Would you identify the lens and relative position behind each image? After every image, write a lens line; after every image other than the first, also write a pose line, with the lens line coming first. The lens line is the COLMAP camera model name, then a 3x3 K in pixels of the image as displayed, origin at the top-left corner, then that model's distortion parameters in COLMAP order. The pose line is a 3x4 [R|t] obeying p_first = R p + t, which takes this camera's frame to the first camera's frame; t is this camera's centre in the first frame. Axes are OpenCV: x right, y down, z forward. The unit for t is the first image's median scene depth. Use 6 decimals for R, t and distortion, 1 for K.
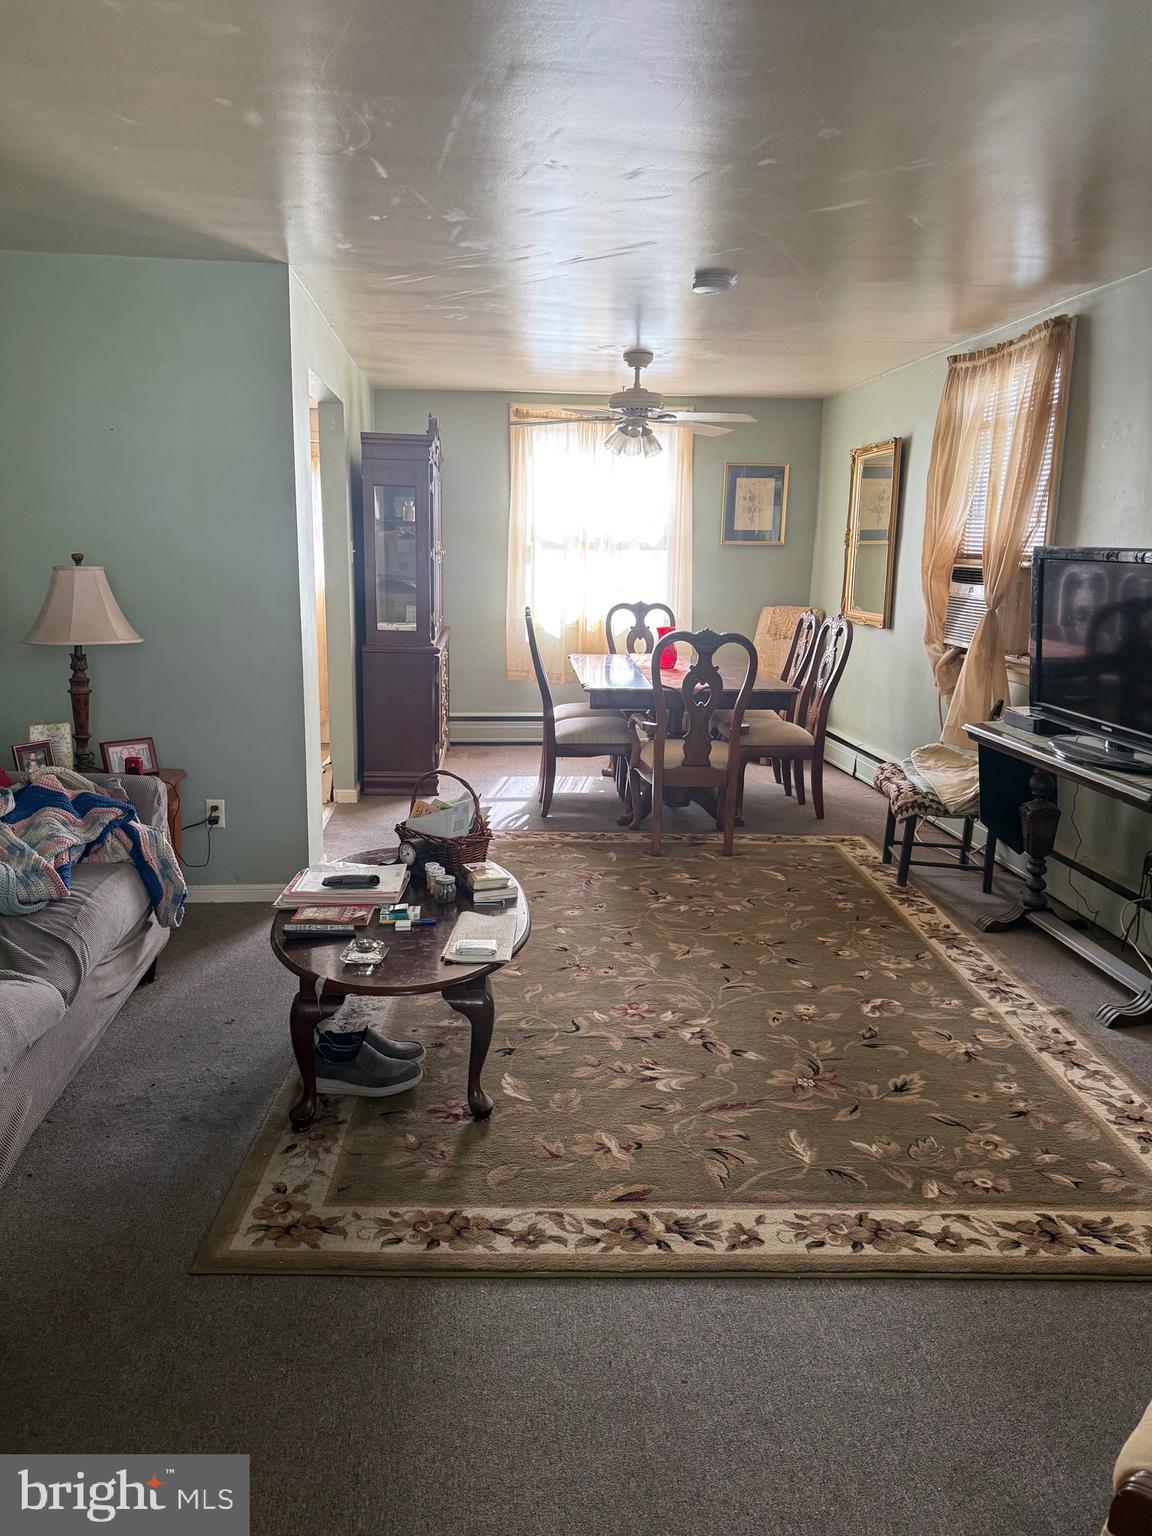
lens RADIAL K [[1079.4, 0, 553.1], [0, 1079.4, 772.3], [0, 0, 1]] dist [0.032946, -0.048586]
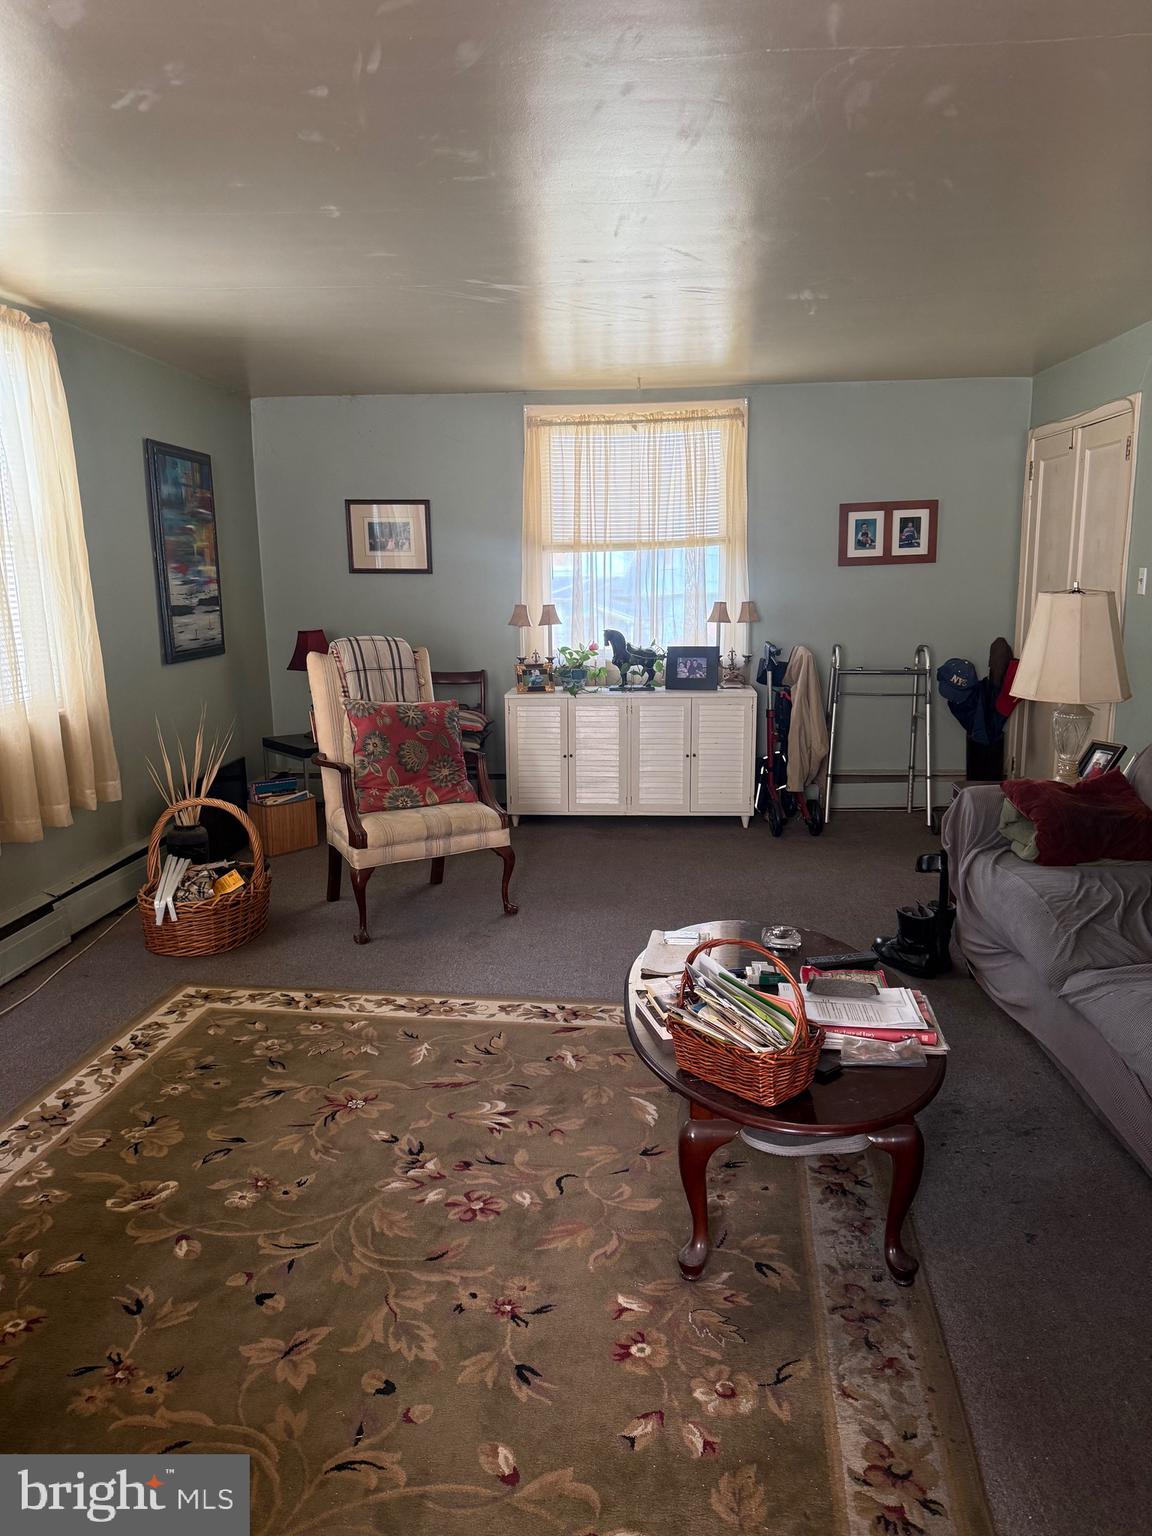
lens RADIAL K [[1079.4, 0, 609.6], [0, 1079.4, 783.5], [0, 0, 1]] dist [0.032946, -0.048586]
pose [[-0.993725, -0.024609, 0.109115, -0.095837], [0.020324, 0.919535, 0.392482, -0.349547], [-0.109993, 0.392236, -0.913265, 1.636493]]
